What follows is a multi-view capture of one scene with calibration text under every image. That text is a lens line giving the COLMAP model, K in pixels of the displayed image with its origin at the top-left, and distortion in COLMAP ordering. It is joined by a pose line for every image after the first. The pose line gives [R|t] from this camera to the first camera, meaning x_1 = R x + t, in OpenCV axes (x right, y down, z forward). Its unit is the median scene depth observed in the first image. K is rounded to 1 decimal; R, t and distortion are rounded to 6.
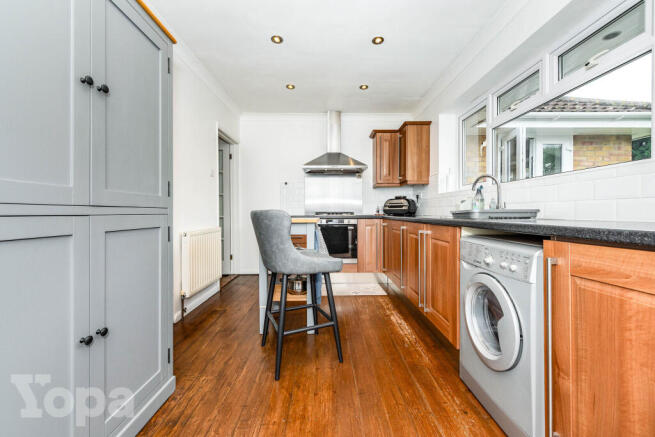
lens RADIAL K [[256.6, 0, 327.5], [0, 256.6, 218.5], [0, 0, 1]] dist [-0.005816, -0.000045]
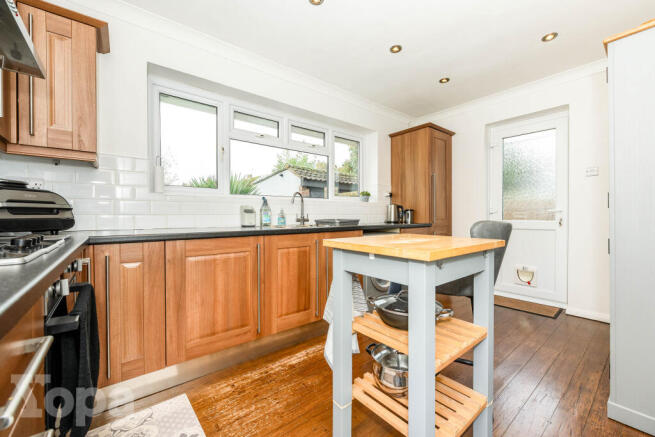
lens RADIAL K [[256.6, 0, 327.5], [0, 256.6, 218.5], [0, 0, 1]] dist [-0.005816, -0.000045]
pose [[-0.635188, -0.001843, 0.772355, -0.382030], [0.004619, 0.999970, 0.006184, -0.032247], [-0.772344, 0.007496, -0.635161, 1.407865]]
